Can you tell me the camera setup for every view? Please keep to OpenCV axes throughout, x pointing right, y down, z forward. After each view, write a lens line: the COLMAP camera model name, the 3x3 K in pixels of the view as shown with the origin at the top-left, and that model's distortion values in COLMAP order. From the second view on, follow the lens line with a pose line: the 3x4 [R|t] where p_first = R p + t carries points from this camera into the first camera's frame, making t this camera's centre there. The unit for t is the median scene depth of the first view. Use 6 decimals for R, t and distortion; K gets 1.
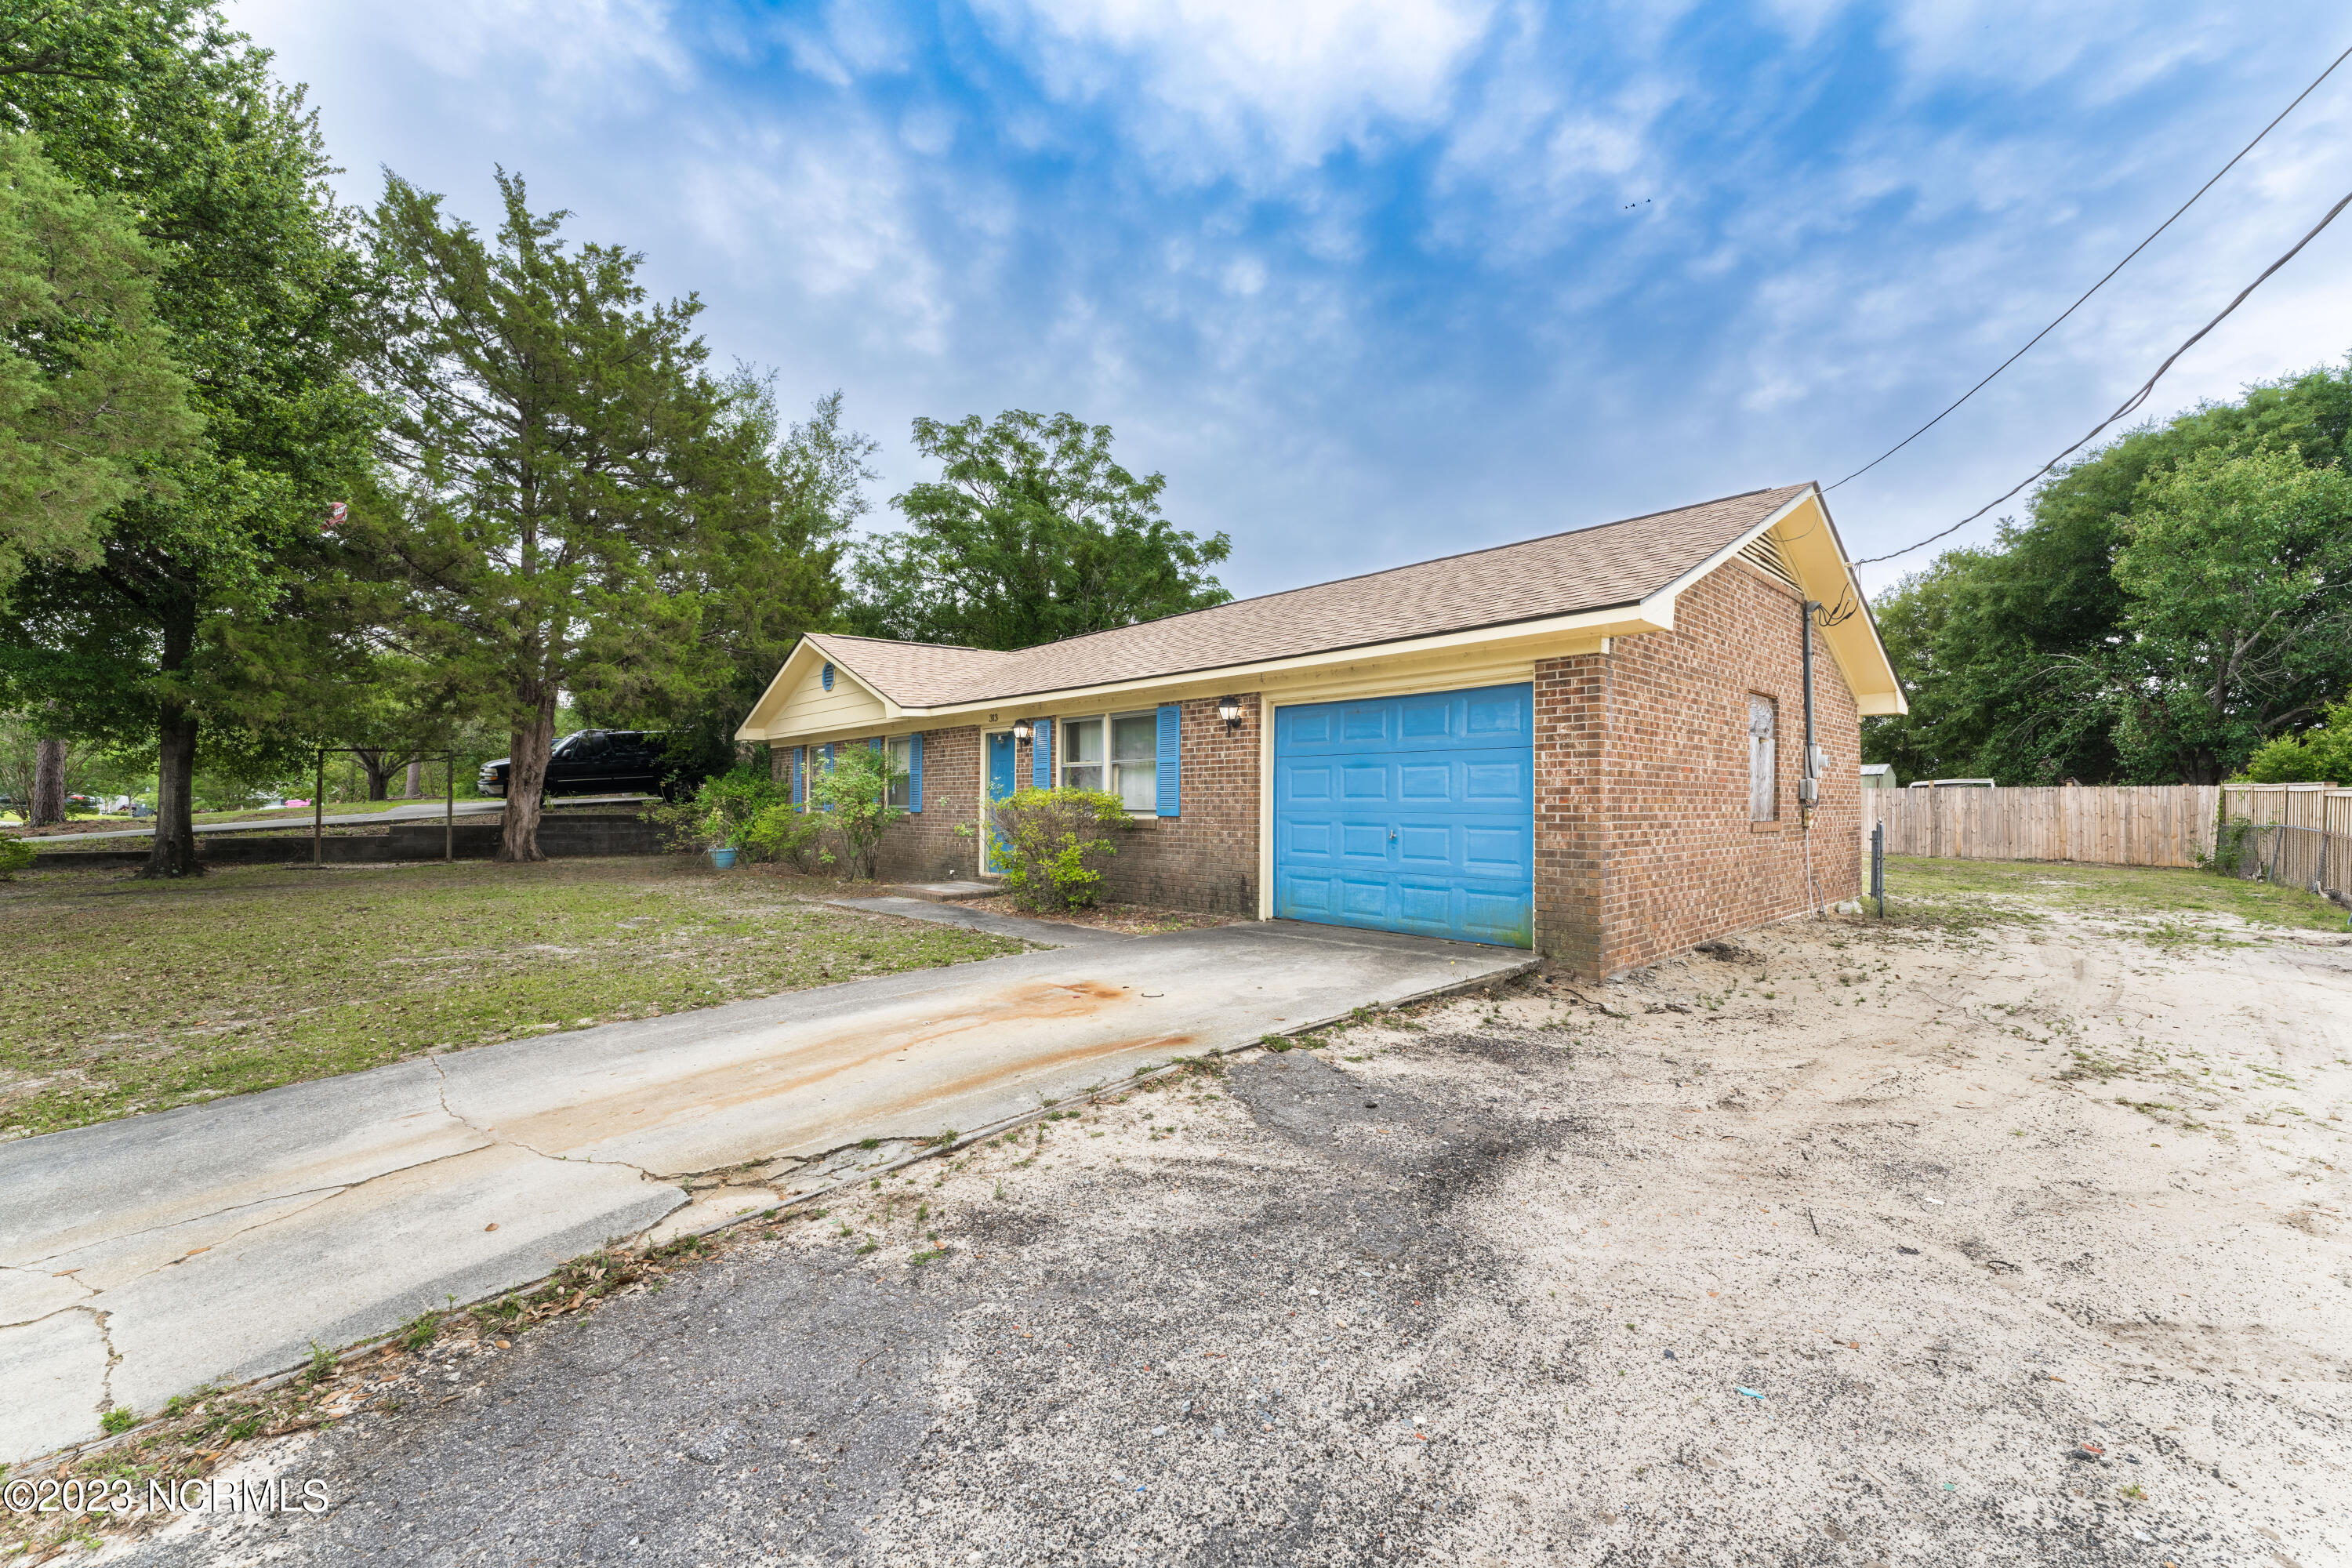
lens RADIAL K [[956.4, 0, 1183.9], [0, 956.4, 786.7], [0, 0, 1]] dist [0.004427, 0.000982]
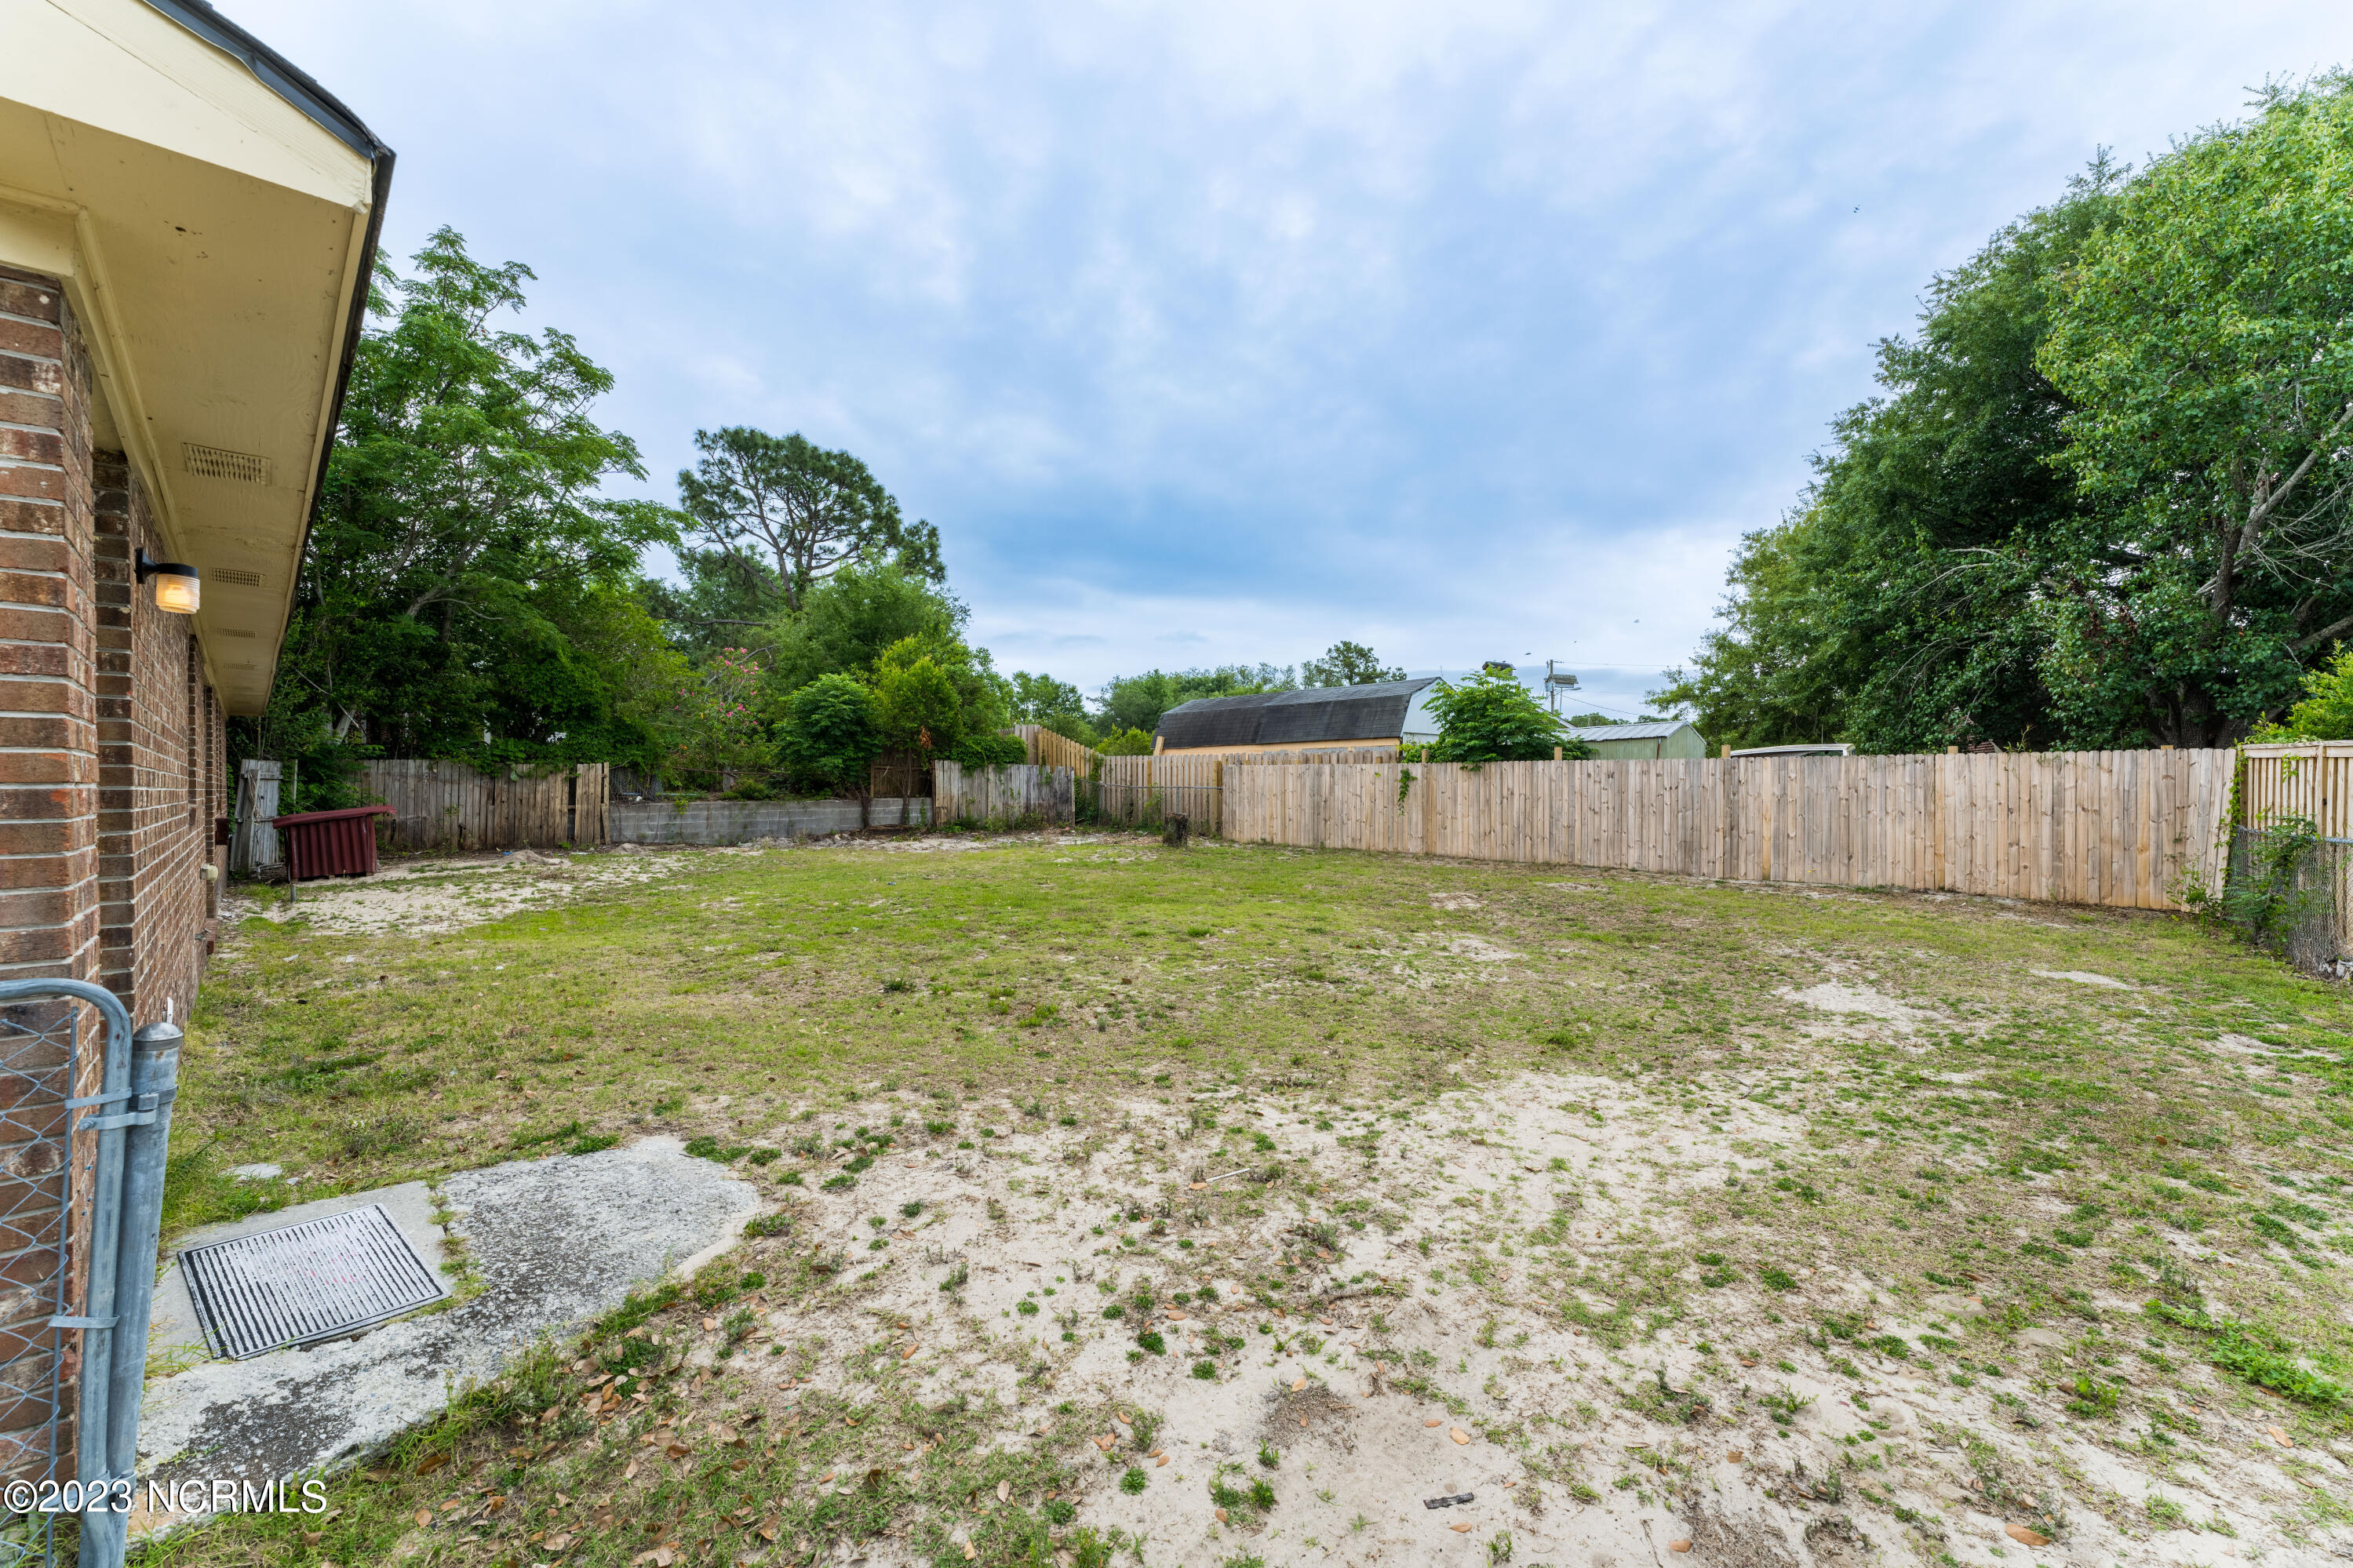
lens RADIAL K [[956.7, 0, 1173.6], [0, 956.7, 792.1], [0, 0, 1]] dist [0.004427, 0.000982]
pose [[0.999804, -0.009259, 0.017482, 0.460666], [0.008763, 0.999563, 0.028235, 0.002225], [-0.017736, -0.028077, 0.999448, 0.454559]]
